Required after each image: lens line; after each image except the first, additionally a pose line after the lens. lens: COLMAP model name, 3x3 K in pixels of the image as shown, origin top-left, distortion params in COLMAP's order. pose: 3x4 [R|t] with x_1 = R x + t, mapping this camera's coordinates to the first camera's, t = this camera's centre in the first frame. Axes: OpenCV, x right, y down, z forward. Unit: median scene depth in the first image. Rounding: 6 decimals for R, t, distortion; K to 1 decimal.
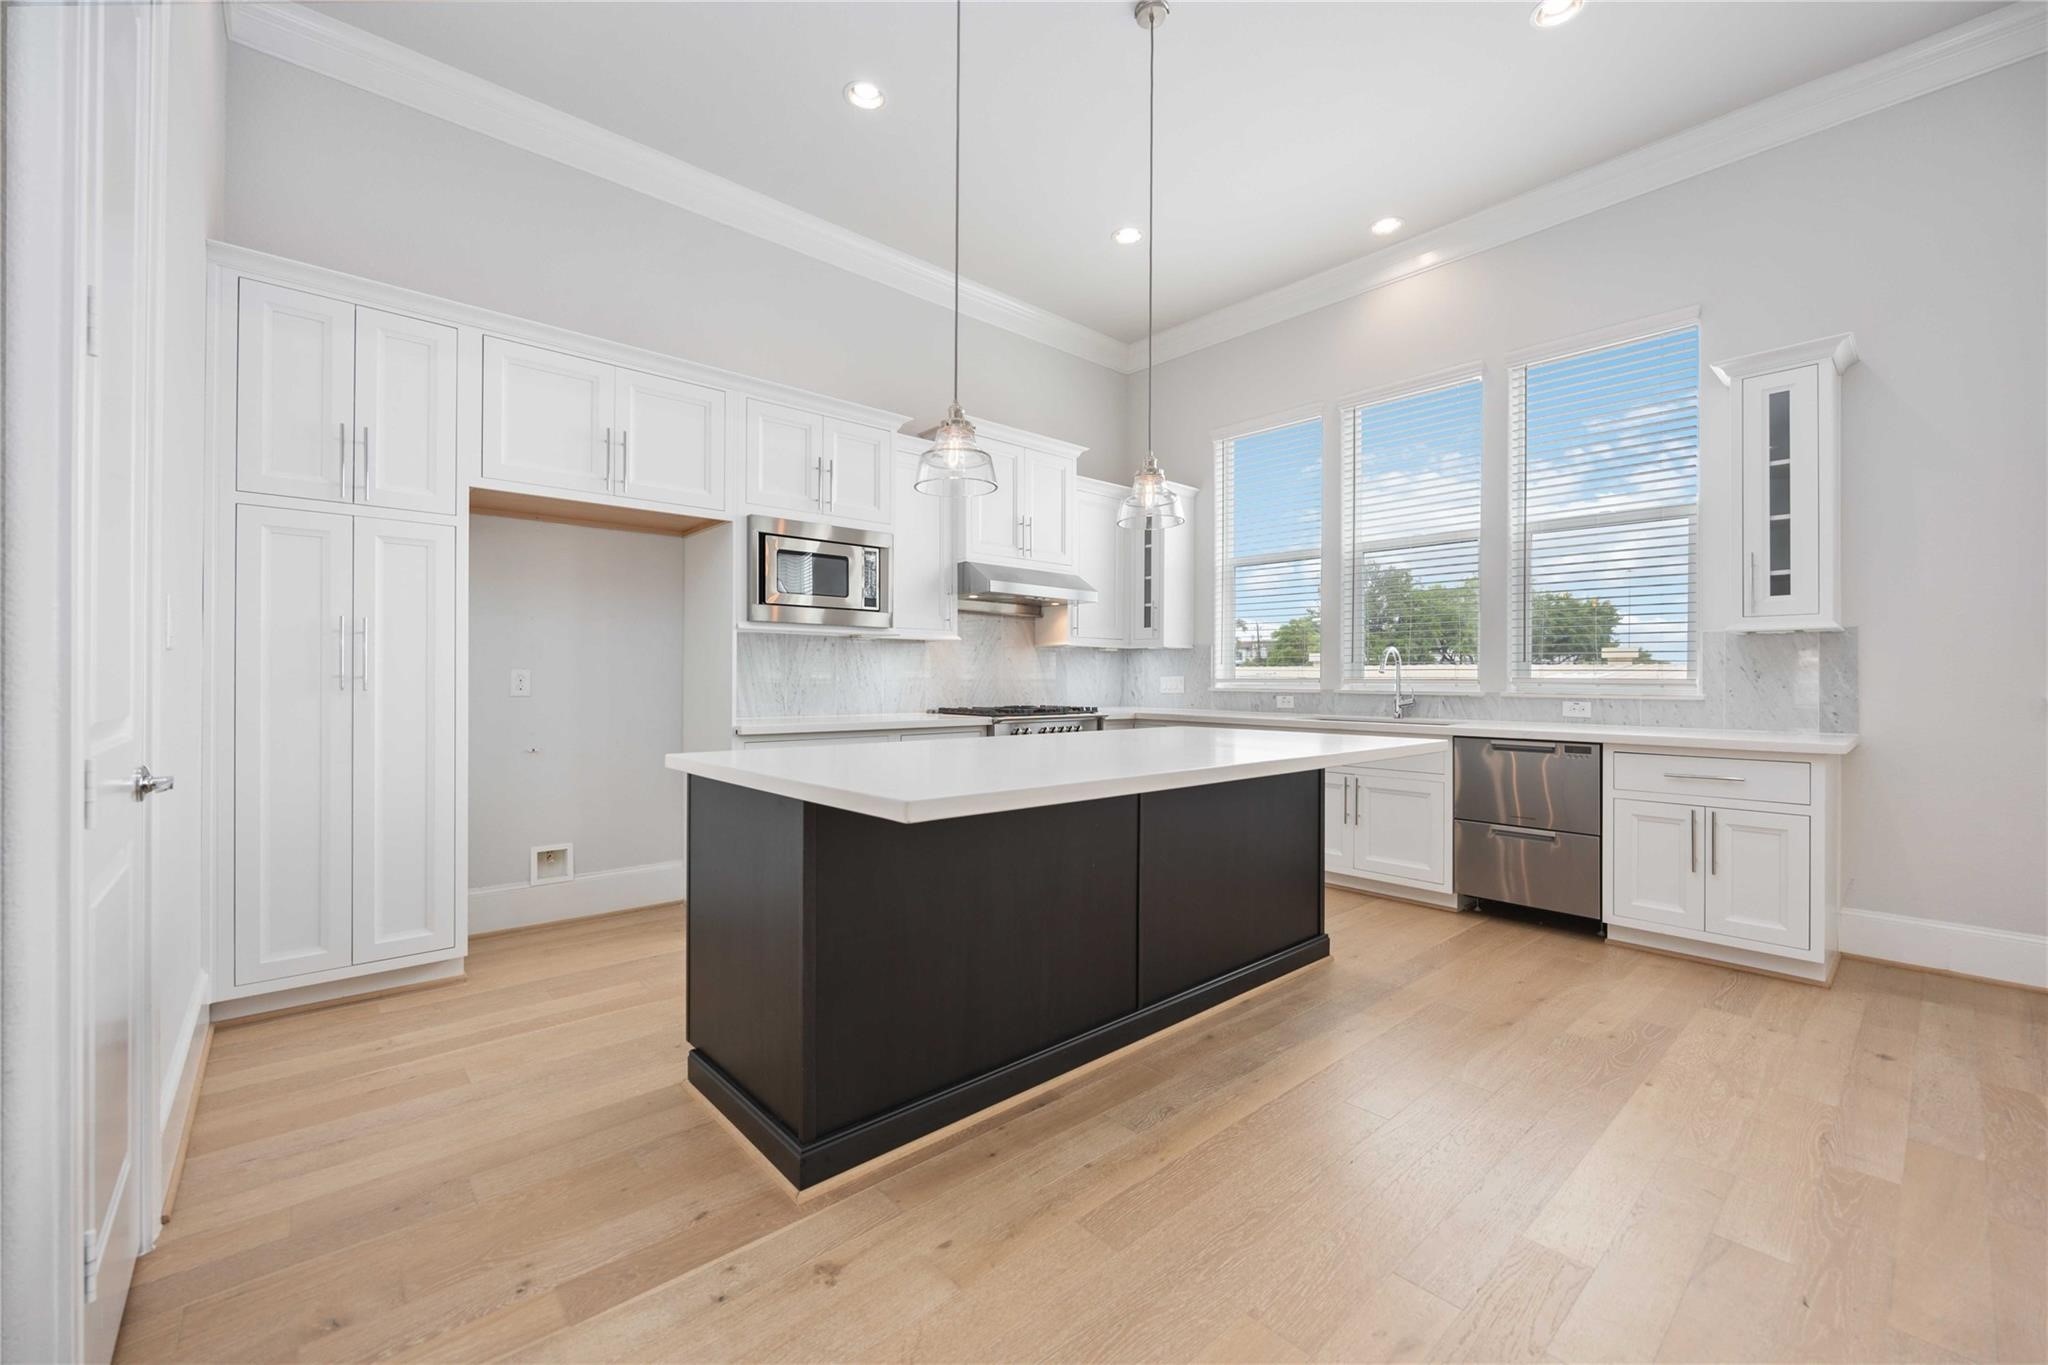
lens RADIAL K [[818.0, 0, 1028.1], [0, 818.0, 675.2], [0, 0, 1]] dist [-0.000518, -0.000095]
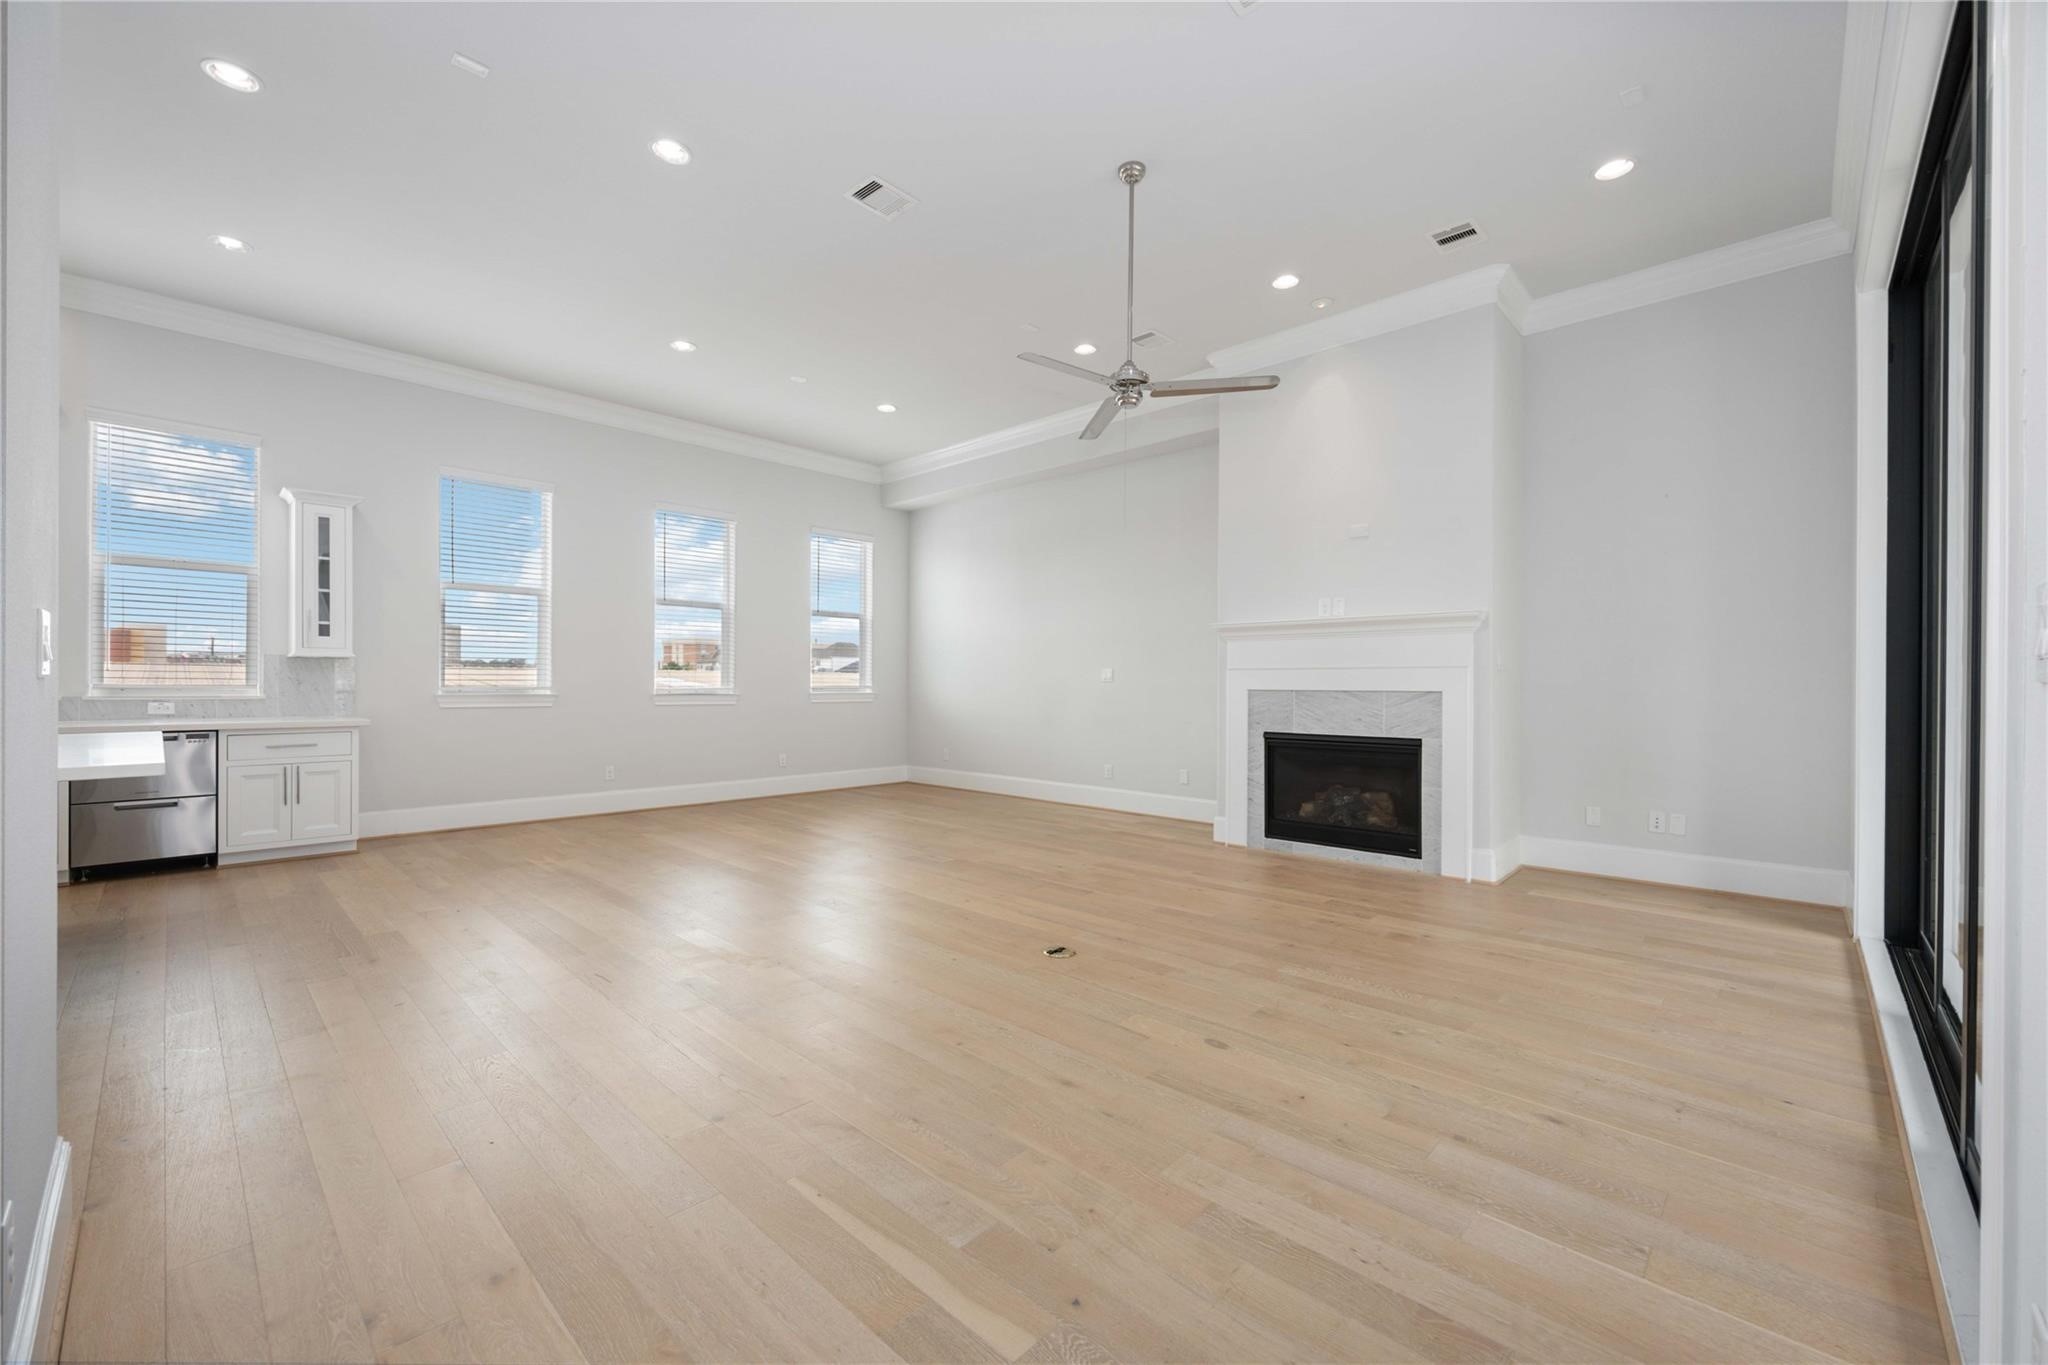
lens RADIAL K [[824.2, 0, 1021.4], [0, 824.2, 685.8], [0, 0, 1]] dist [0.002721, 0.000142]
pose [[-0.080128, -0.008731, 0.996746, -0.771761], [-0.009765, 0.999921, 0.007974, -0.018422], [-0.996737, -0.009095, -0.080207, -0.264419]]
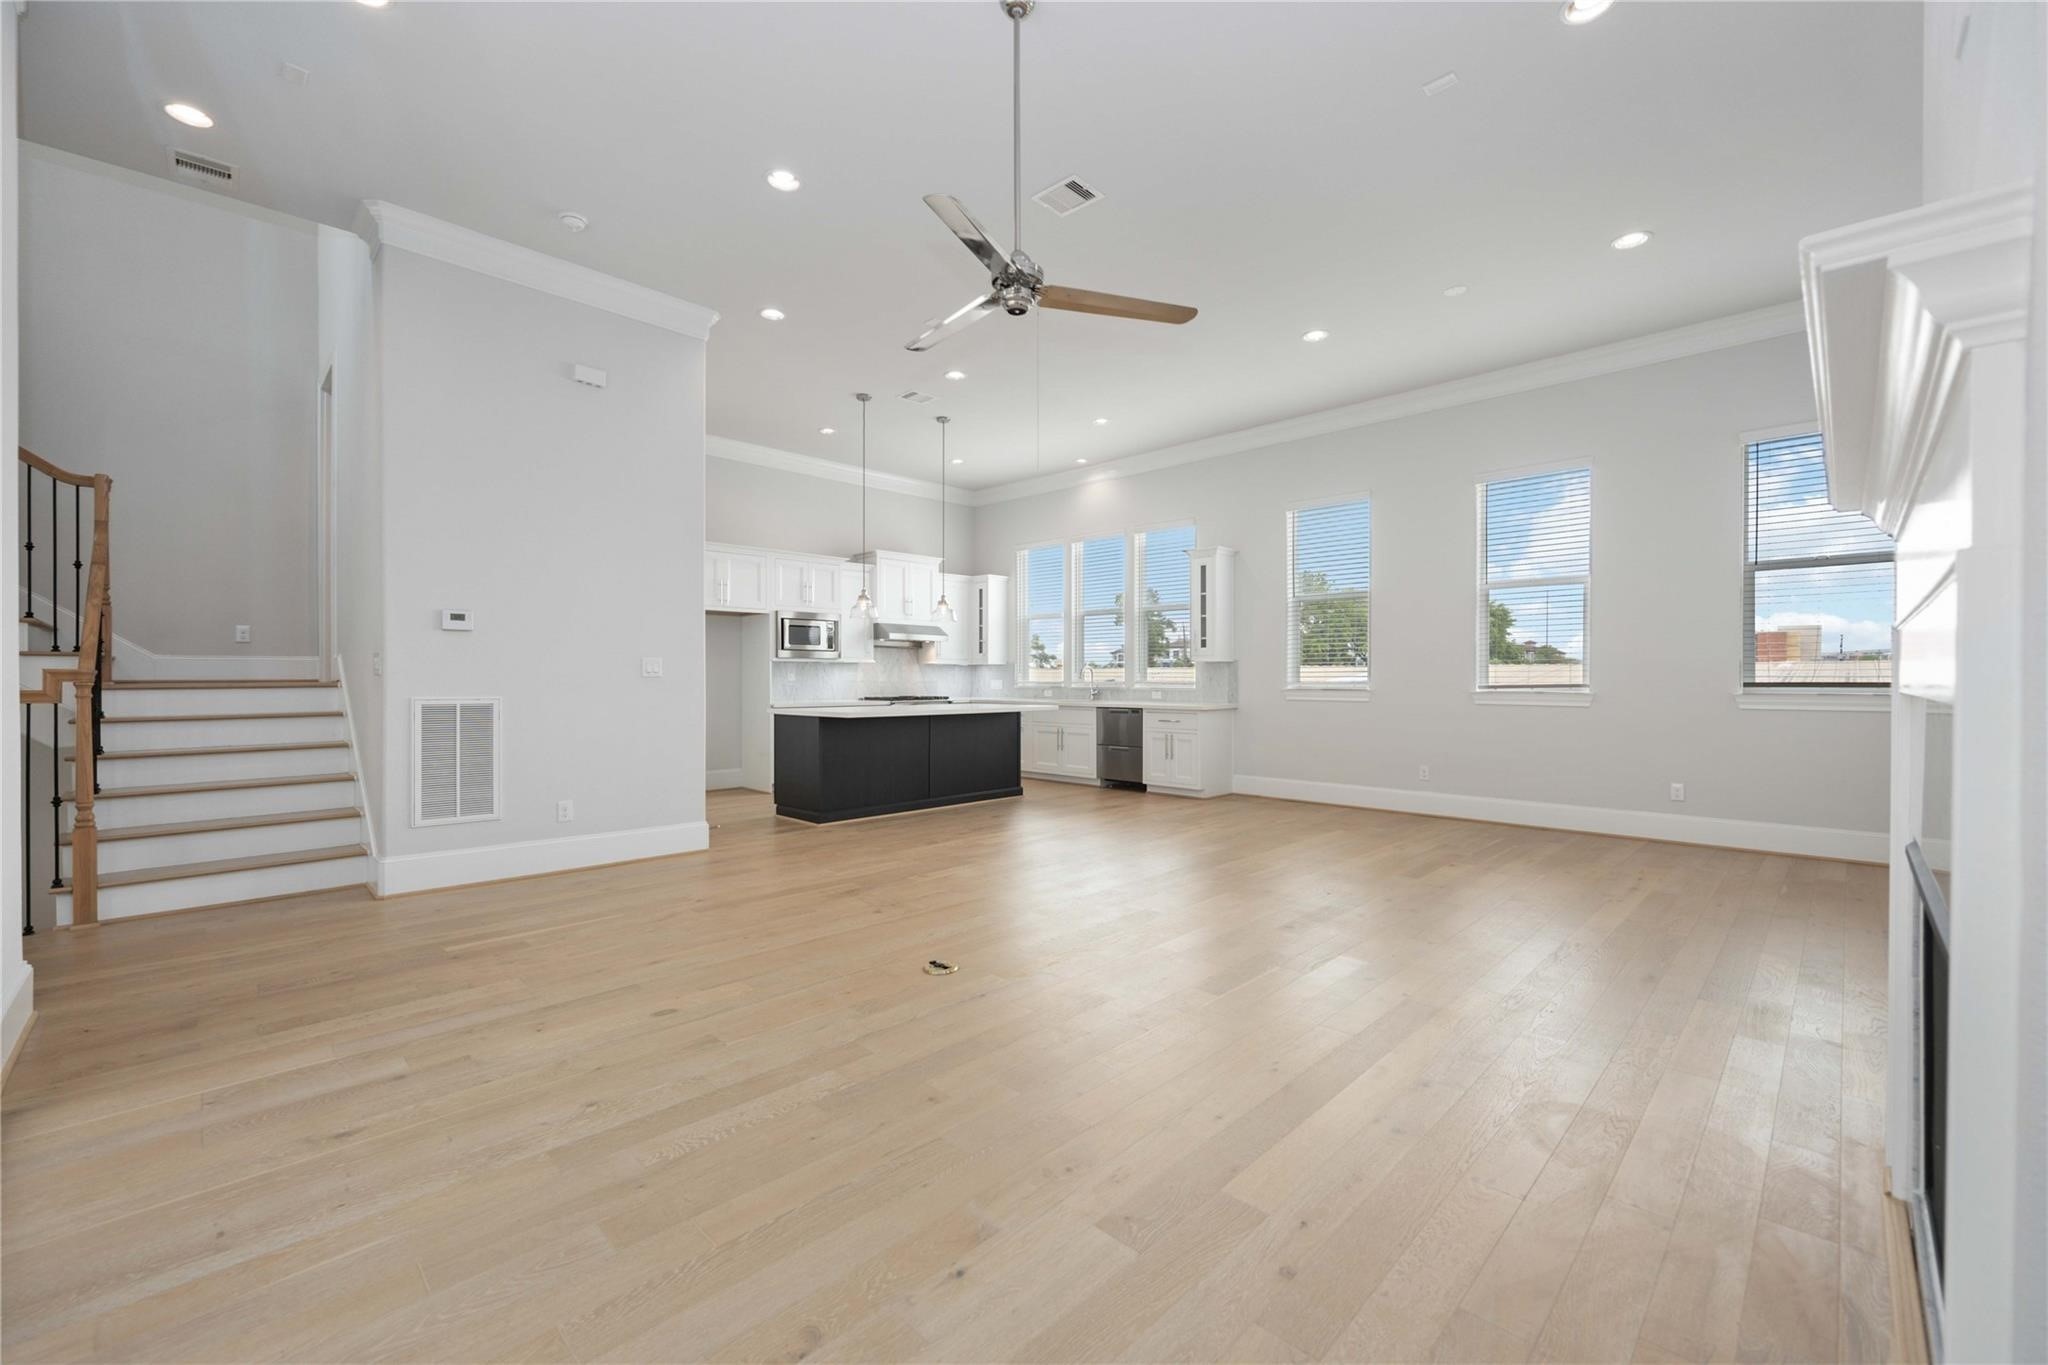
lens RADIAL K [[832.1, 0, 1017.1], [0, 832.1, 685.9], [0, 0, 1]] dist [-0.000667, -0.000839]
pose [[0.998572, -0.005591, 0.053136, 0.186836], [0.004834, 0.999885, 0.014366, -0.017213], [-0.053210, -0.014088, 0.998484, -1.251857]]
